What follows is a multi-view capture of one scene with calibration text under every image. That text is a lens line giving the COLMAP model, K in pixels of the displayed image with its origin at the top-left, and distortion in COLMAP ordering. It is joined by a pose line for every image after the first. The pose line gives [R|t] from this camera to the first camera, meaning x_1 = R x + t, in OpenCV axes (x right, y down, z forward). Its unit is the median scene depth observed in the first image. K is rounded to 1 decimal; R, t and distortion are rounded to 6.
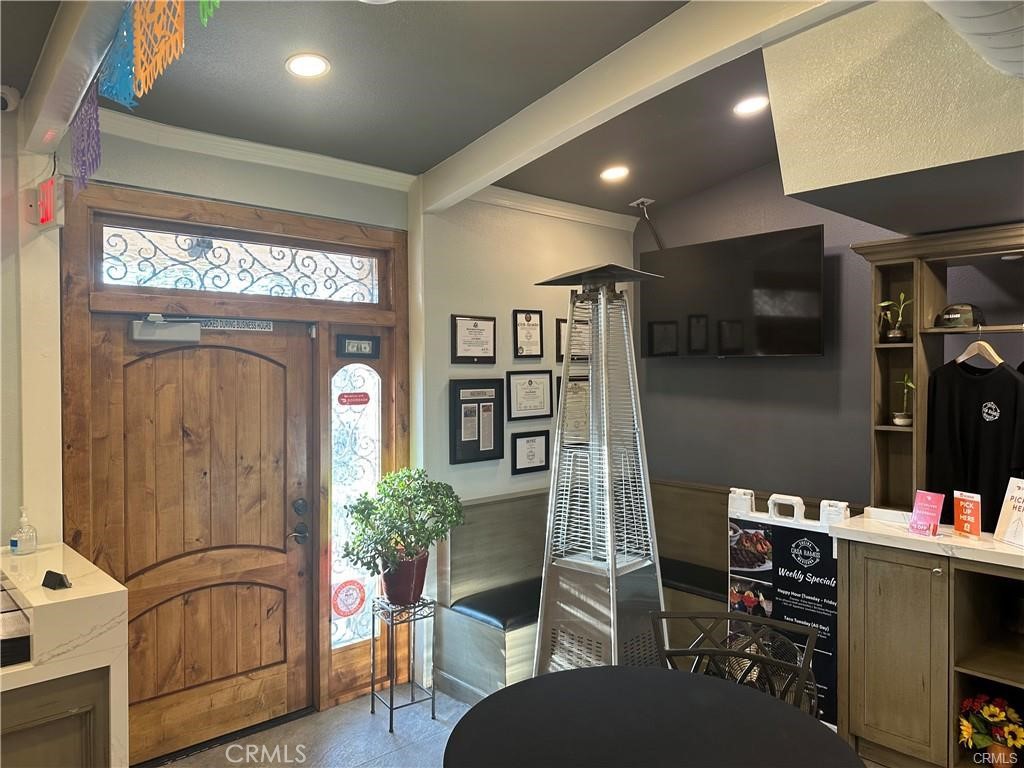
lens RADIAL K [[732.8, 0, 512.0], [0, 732.8, 384.0], [0, 0, 1]] dist [0.122108, -0.140867]
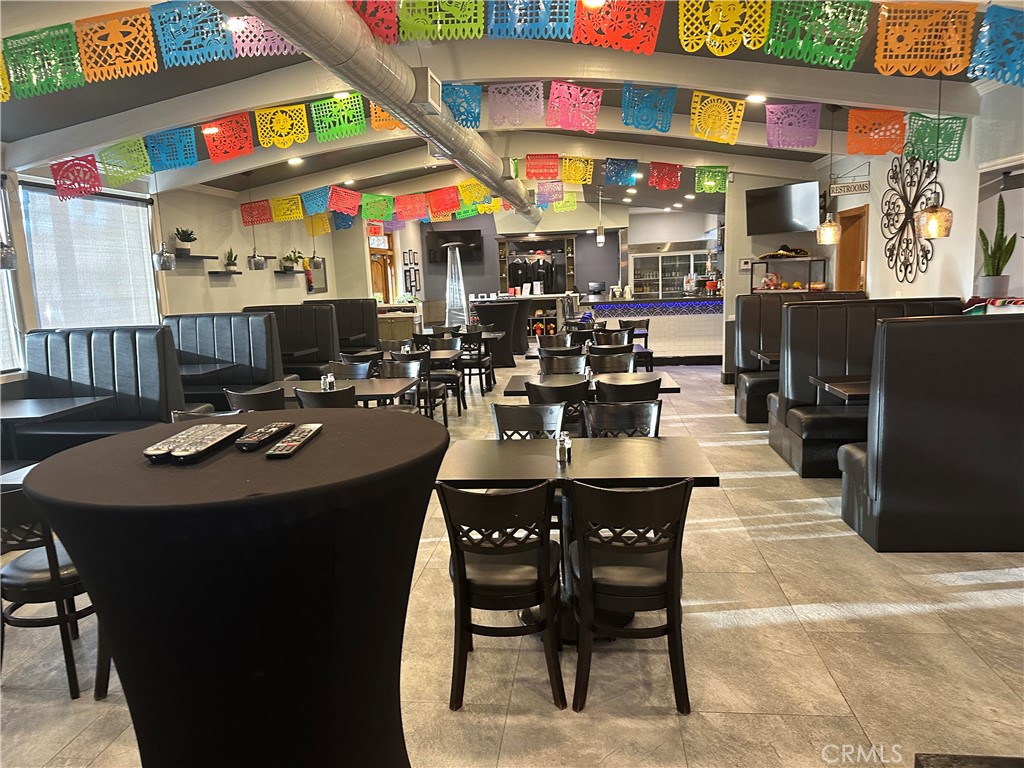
lens RADIAL K [[728.0, 0, 520.2], [0, 728.0, 382.8], [0, 0, 1]] dist [0.114406, -0.136844]
pose [[0.751191, -0.126742, 0.647803, -2.653371], [0.048800, 0.989371, 0.136982, 0.101426], [-0.658278, -0.071286, 0.749392, -2.765153]]
